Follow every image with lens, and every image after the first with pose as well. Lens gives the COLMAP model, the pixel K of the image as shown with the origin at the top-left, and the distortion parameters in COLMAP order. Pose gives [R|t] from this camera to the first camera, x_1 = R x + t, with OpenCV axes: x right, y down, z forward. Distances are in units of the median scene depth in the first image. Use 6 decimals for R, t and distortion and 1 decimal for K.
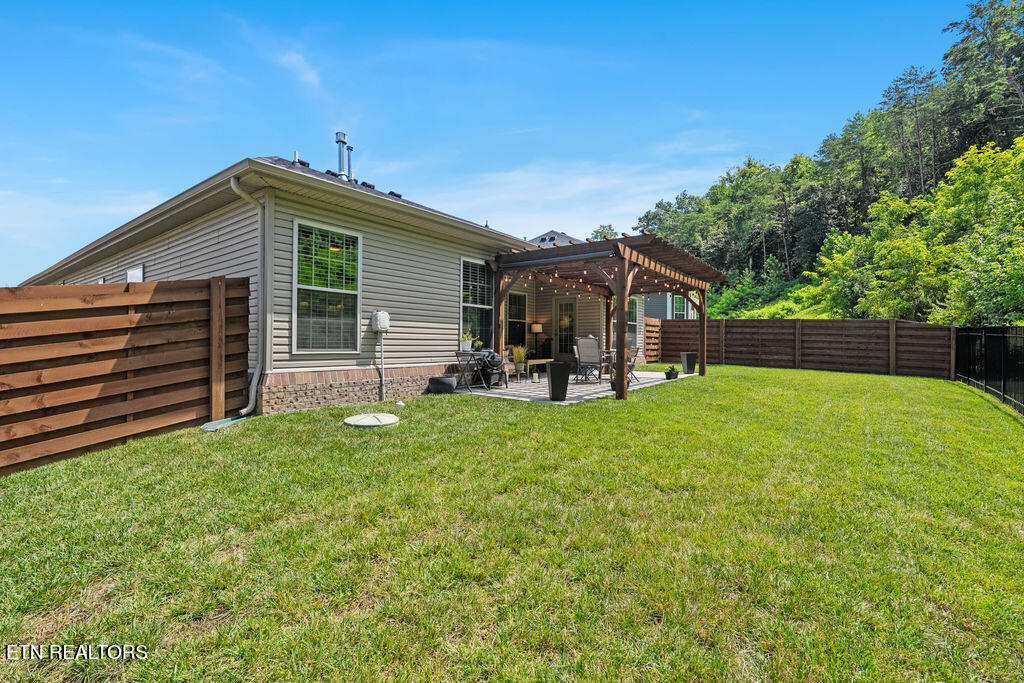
lens RADIAL K [[452.0, 0, 516.8], [0, 452.0, 338.9], [0, 0, 1]] dist [-0.000968, 0.000094]
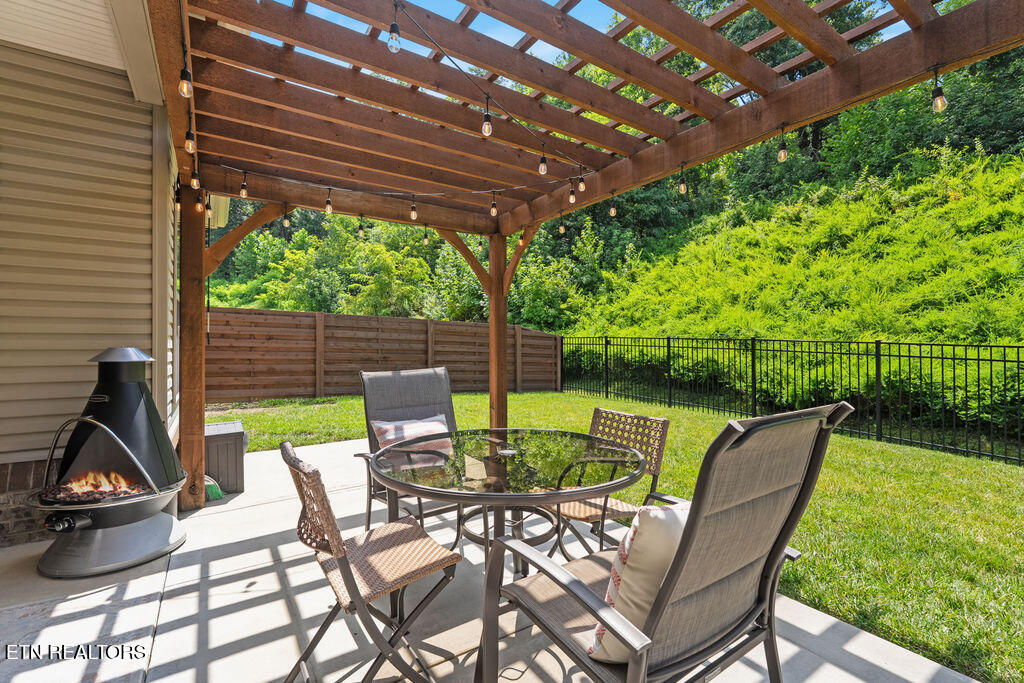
lens RADIAL K [[452.0, 0, 519.4], [0, 452.0, 342.5], [0, 0, 1]] dist [-0.000968, 0.000094]
pose [[0.344075, 0.002641, 0.938939, 0.025402], [-0.006292, 0.999980, -0.000508, -0.010076], [-0.938921, -0.005733, 0.344084, 0.608779]]
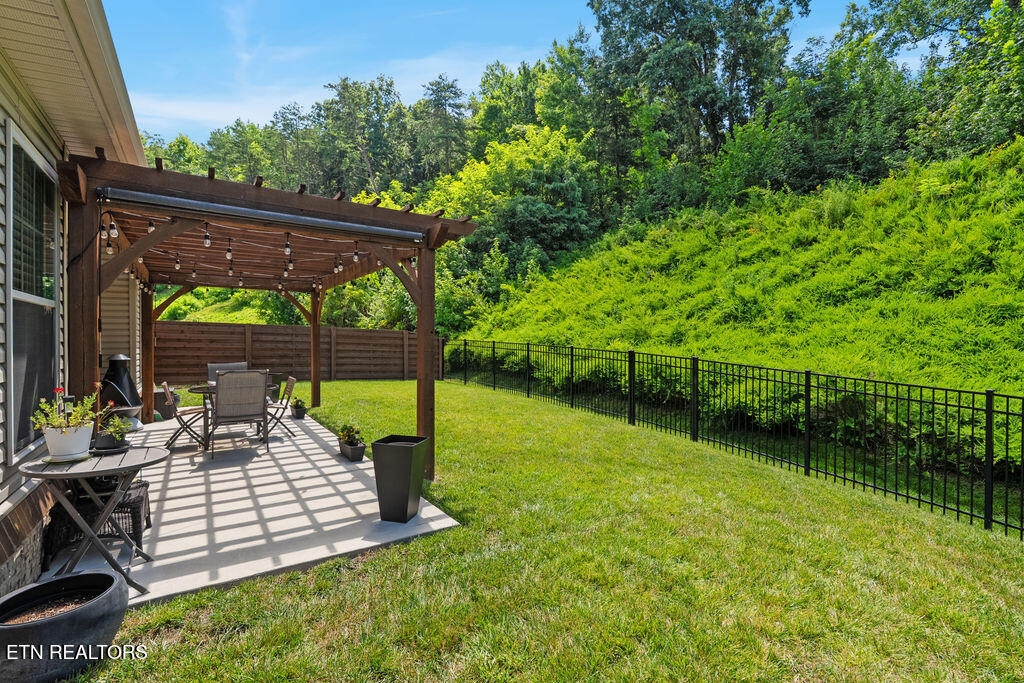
lens RADIAL K [[452.0, 0, 511.4], [0, 452.0, 342.2], [0, 0, 1]] dist [-0.000968, 0.000094]
pose [[0.330420, -0.008131, 0.943799, -0.145786], [-0.010143, 0.999875, 0.012165, -0.027277], [-0.943779, -0.013592, 0.330297, 0.316236]]
